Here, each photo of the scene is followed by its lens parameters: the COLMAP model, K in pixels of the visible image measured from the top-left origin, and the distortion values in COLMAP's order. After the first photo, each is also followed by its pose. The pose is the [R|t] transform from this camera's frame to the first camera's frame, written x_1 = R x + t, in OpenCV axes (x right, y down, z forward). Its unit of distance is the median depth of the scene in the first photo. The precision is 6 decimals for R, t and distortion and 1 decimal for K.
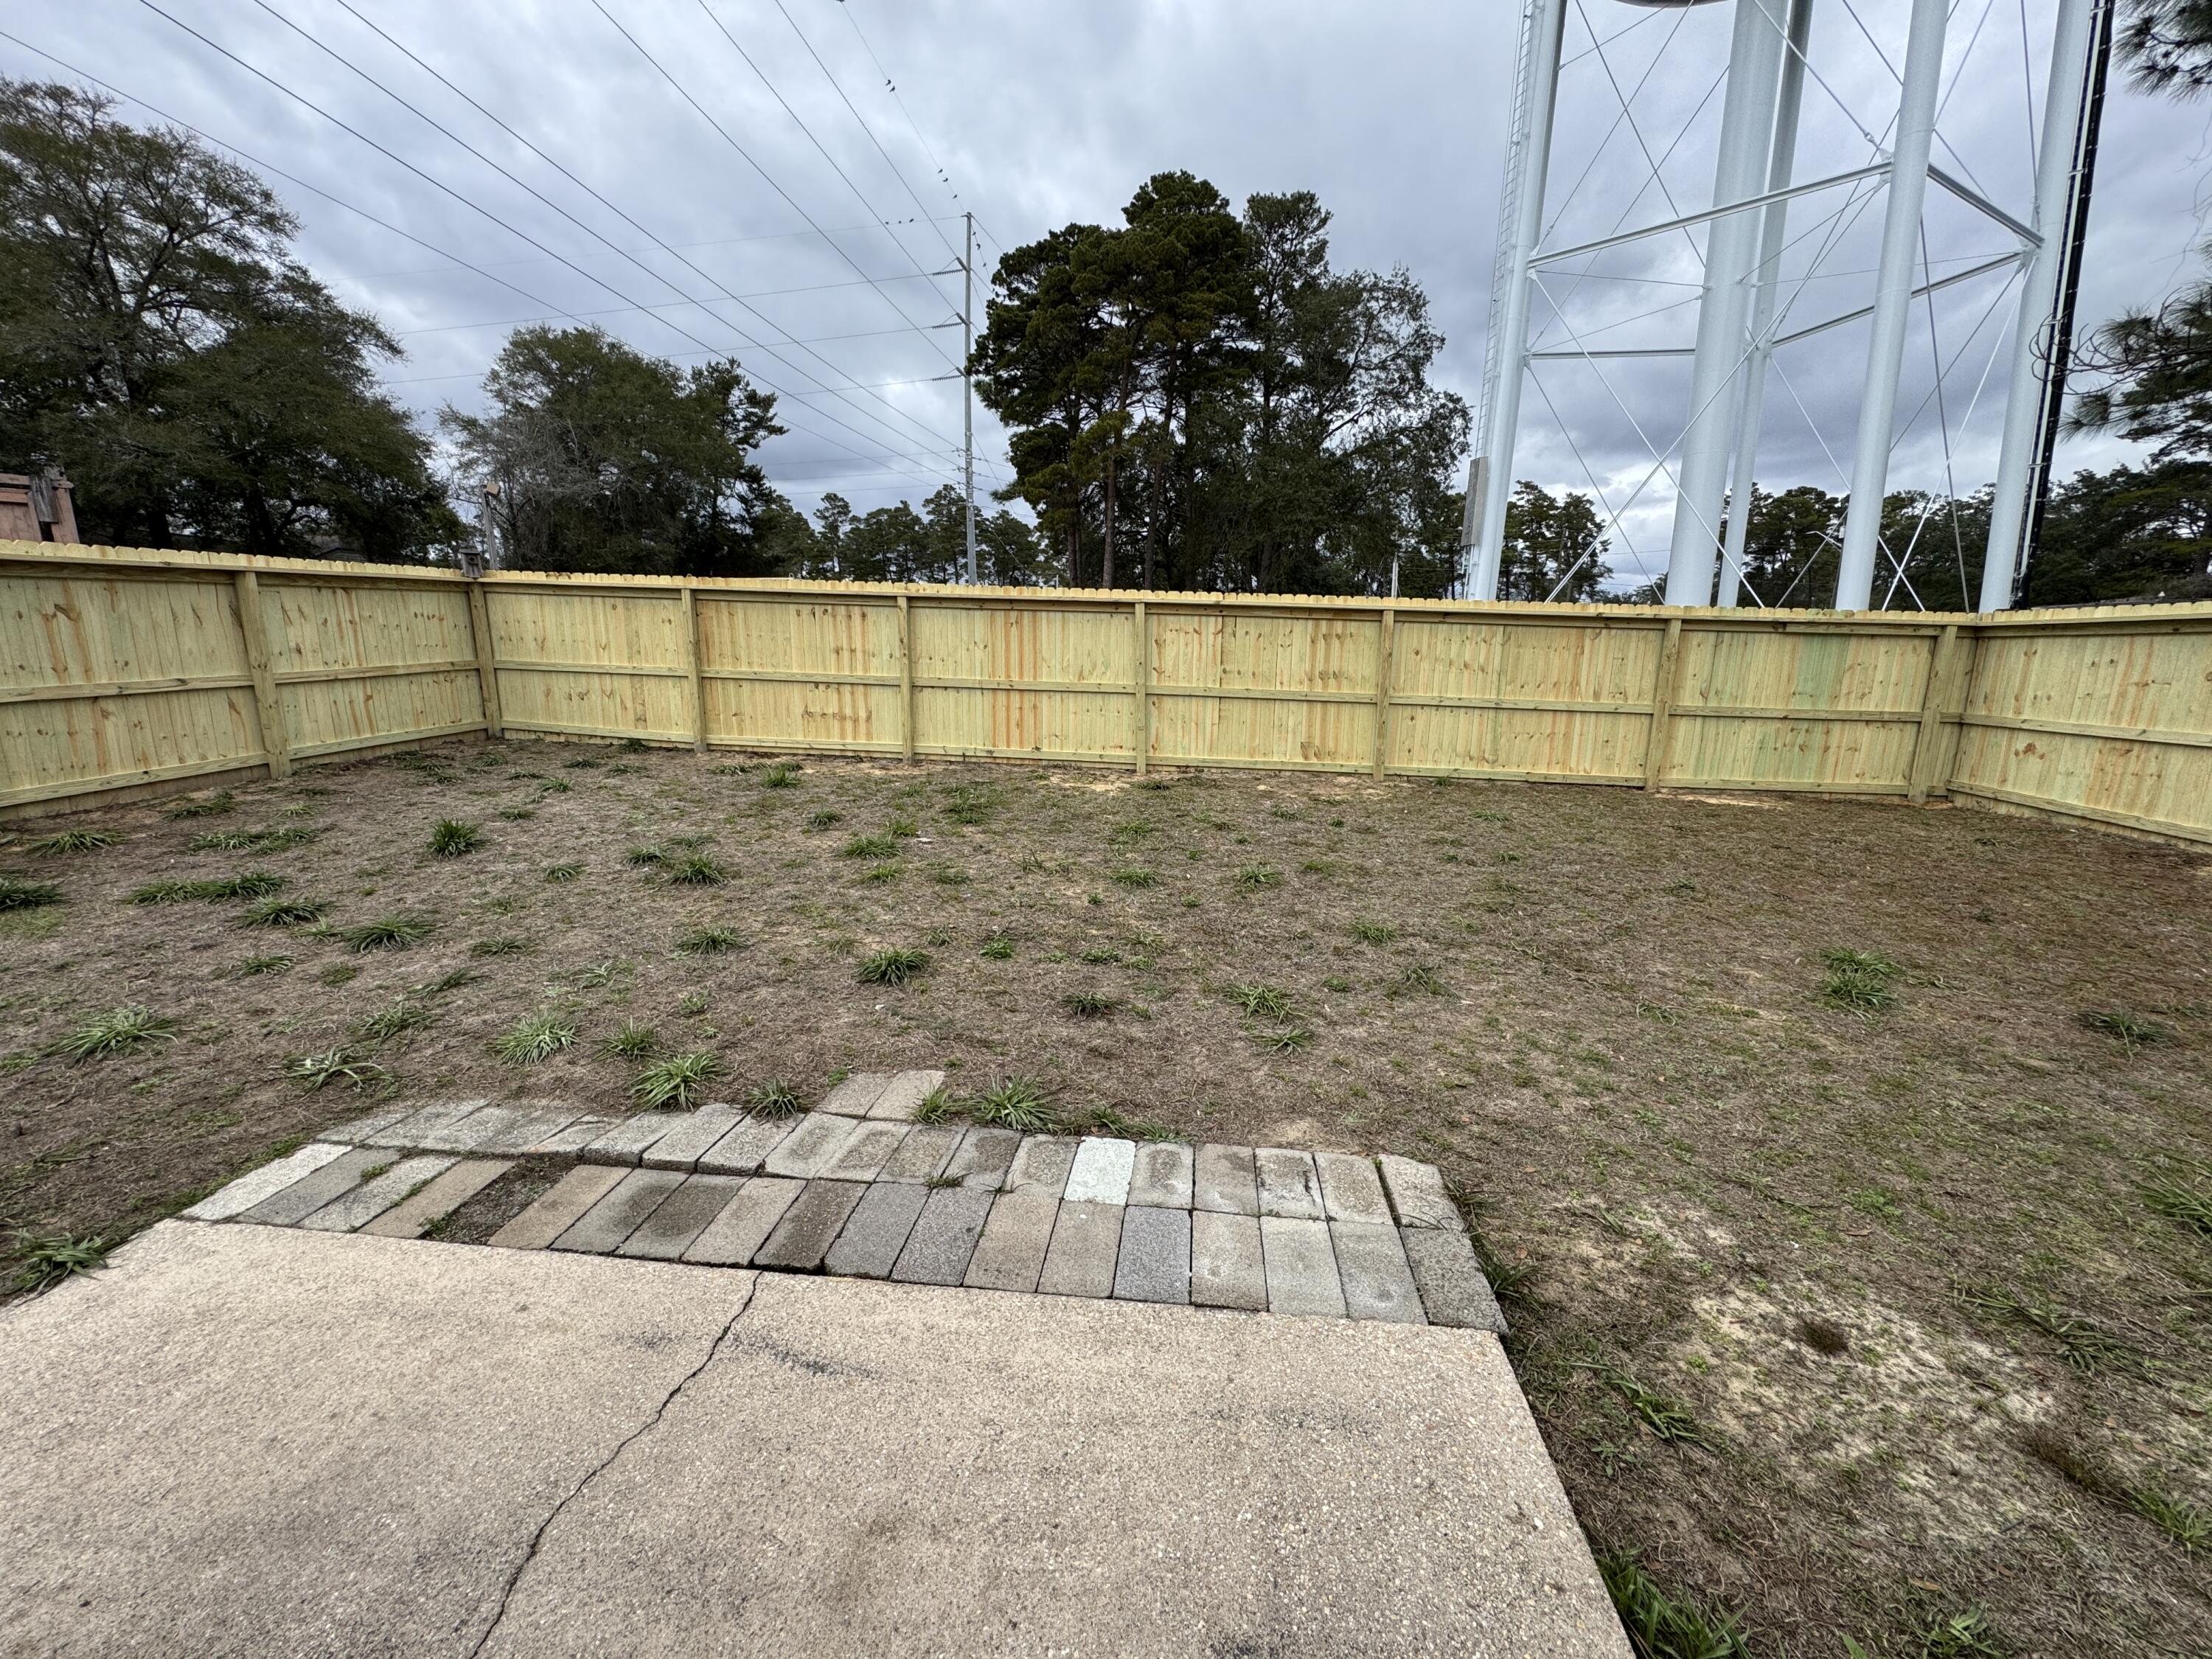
lens RADIAL K [[883.8, 0, 1113.8], [0, 883.8, 823.8], [0, 0, 1]] dist [-0.009597, 0.000181]
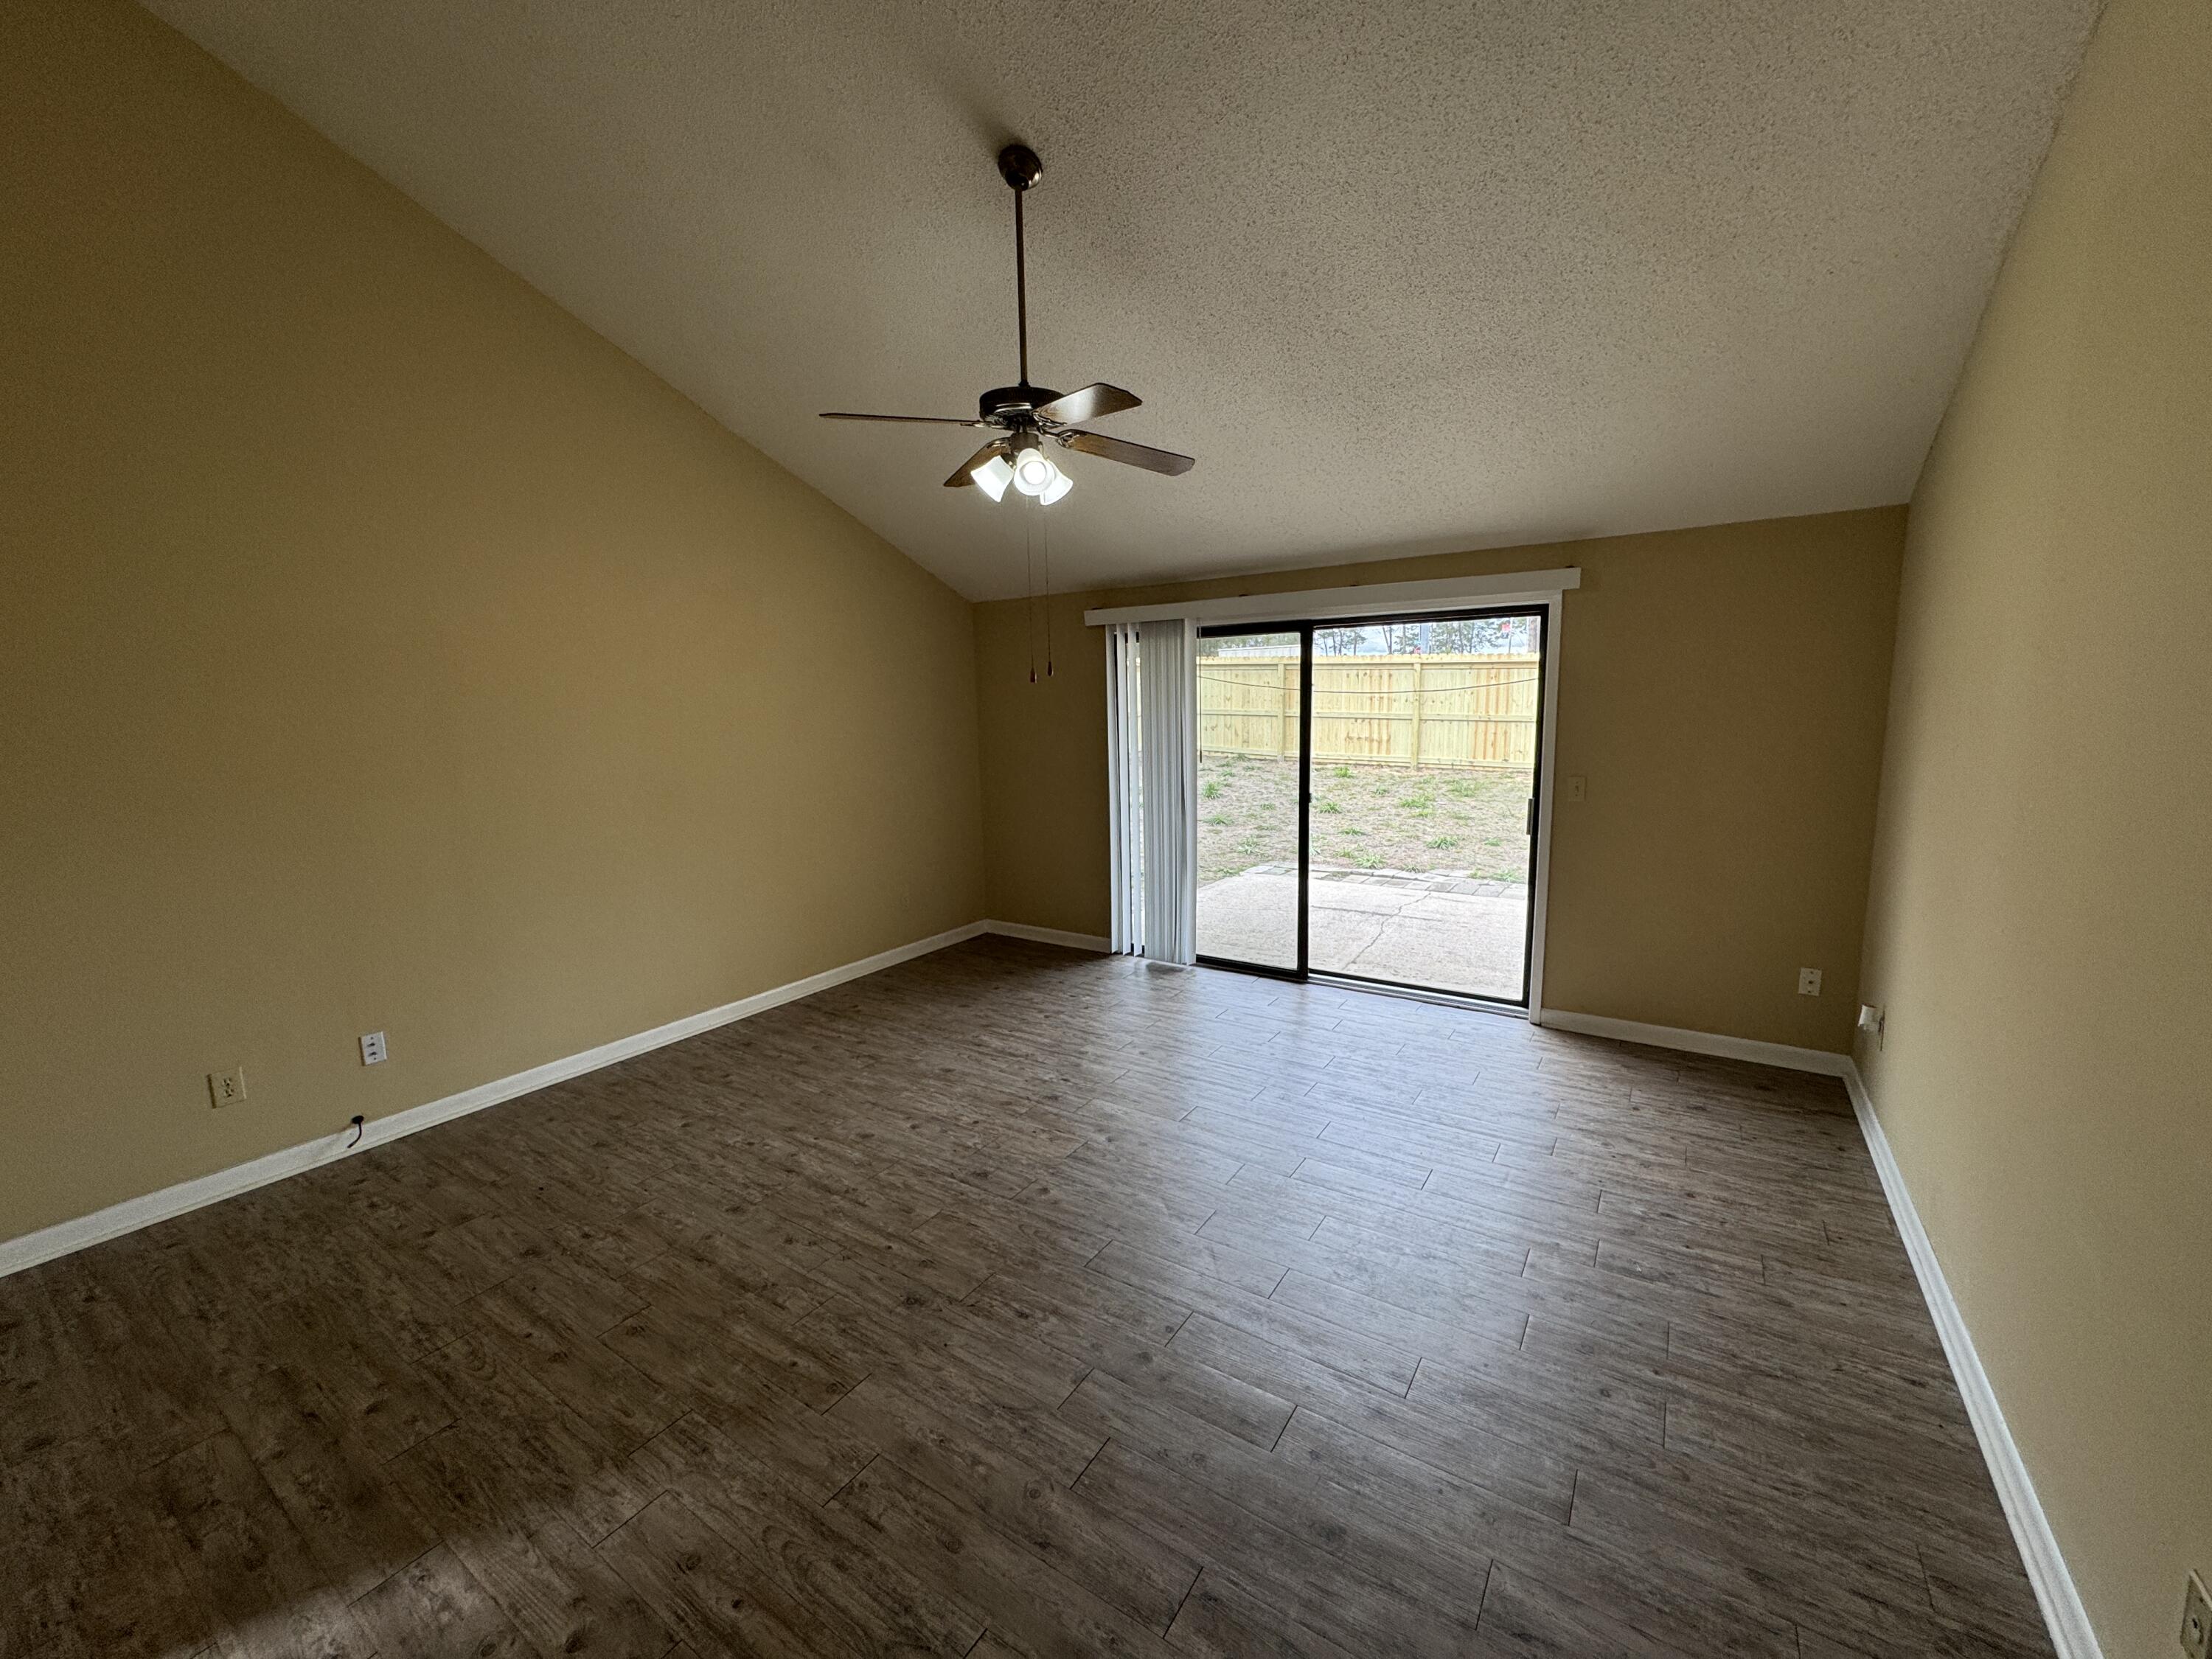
lens RADIAL K [[883.8, 0, 1108.5], [0, 883.8, 830.9], [0, 0, 1]] dist [-0.009597, 0.000181]
pose [[0.886958, 0.043841, -0.459764, 0.009552], [-0.061236, 0.997859, -0.022983, 0.110187], [0.457772, 0.048539, 0.887744, -0.628349]]
